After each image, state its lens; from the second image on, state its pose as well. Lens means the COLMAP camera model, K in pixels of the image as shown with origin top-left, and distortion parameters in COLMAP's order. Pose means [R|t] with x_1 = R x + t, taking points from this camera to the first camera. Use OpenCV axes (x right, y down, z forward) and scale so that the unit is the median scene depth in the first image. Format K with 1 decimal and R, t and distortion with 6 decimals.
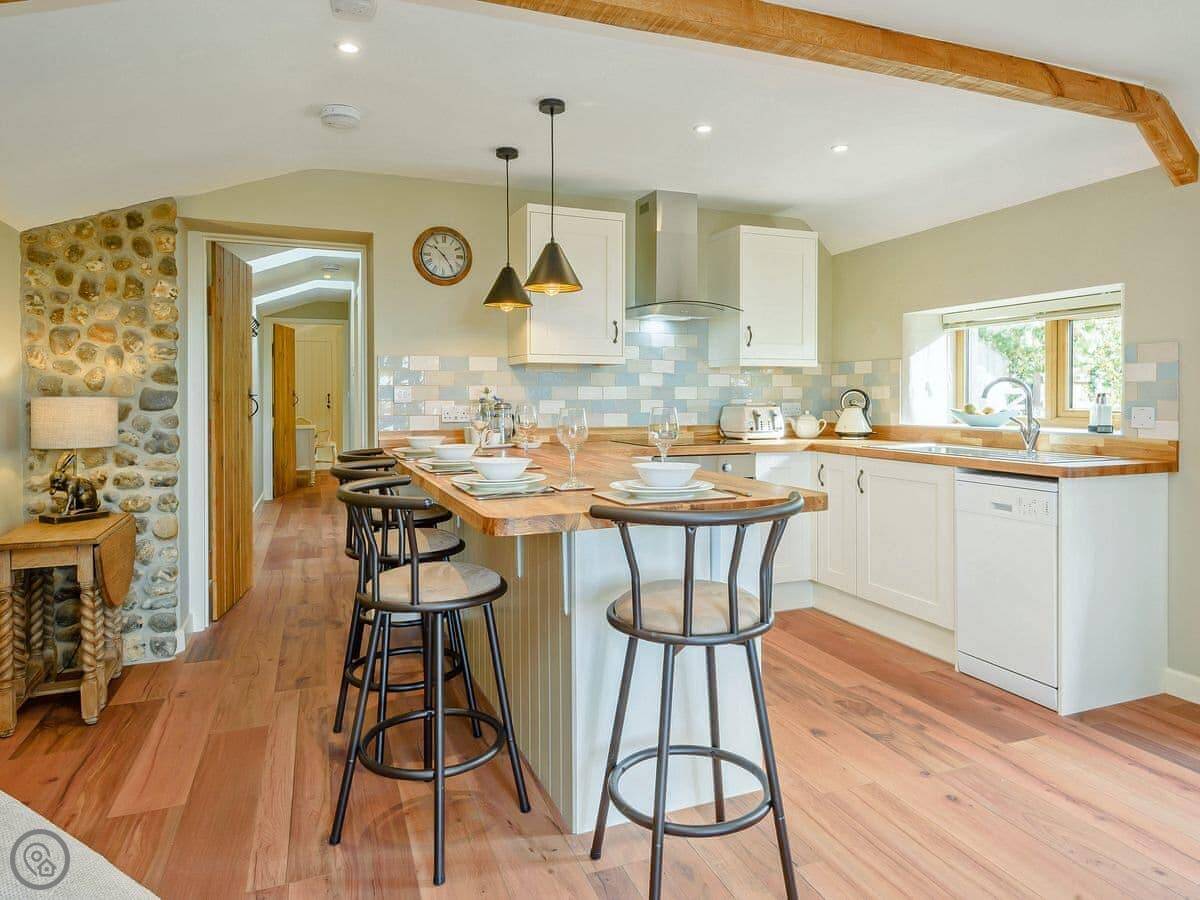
lens RADIAL K [[762.2, 0, 598.3], [0, 762.2, 398.4], [0, 0, 1]] dist [0.018073, -0.000148]
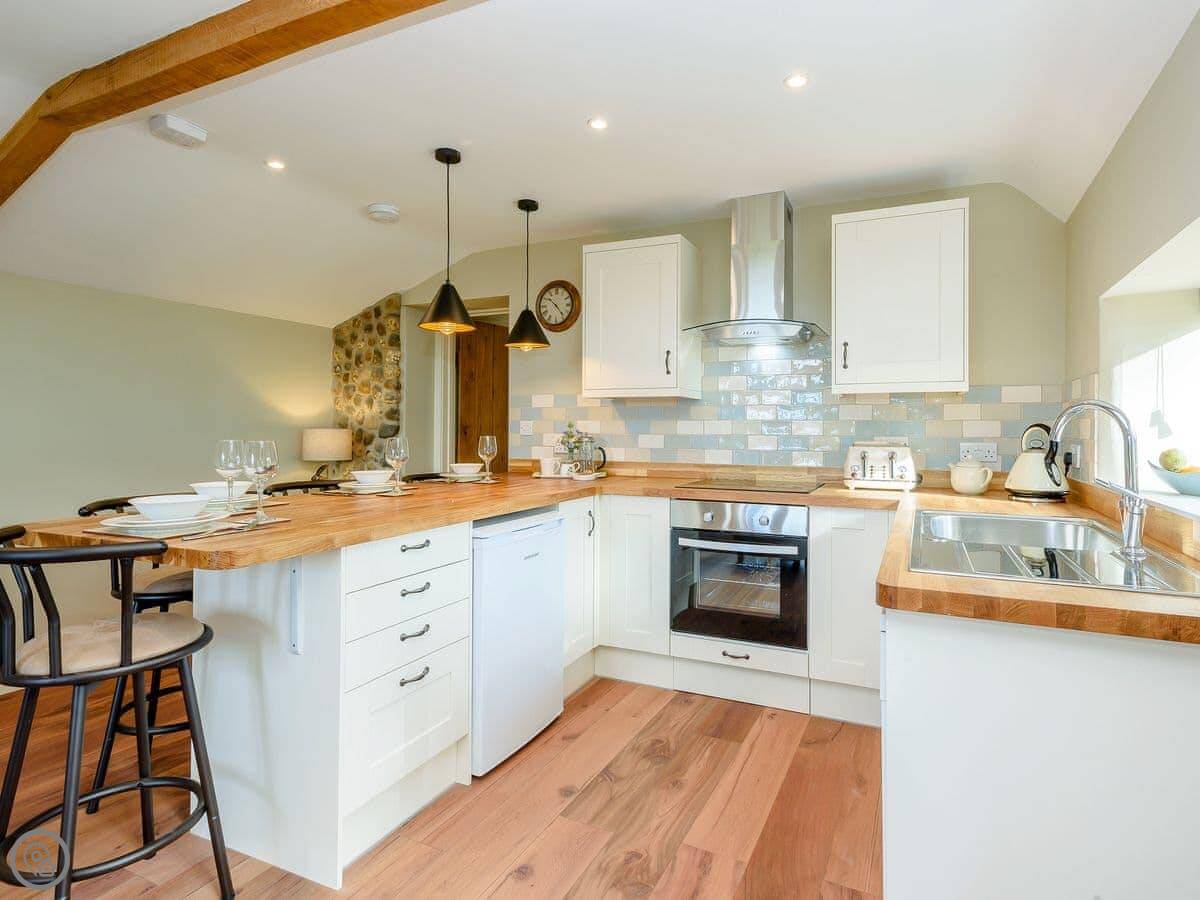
lens RADIAL K [[629.6, 0, 598.5], [0, 629.6, 424.9], [0, 0, 1]] dist [0.000765, 0.000169]
pose [[0.690371, 0.000808, -0.723455, 0.591107], [-0.008737, 0.999936, -0.007220, -0.004647], [0.723403, 0.011305, 0.690334, 0.458830]]
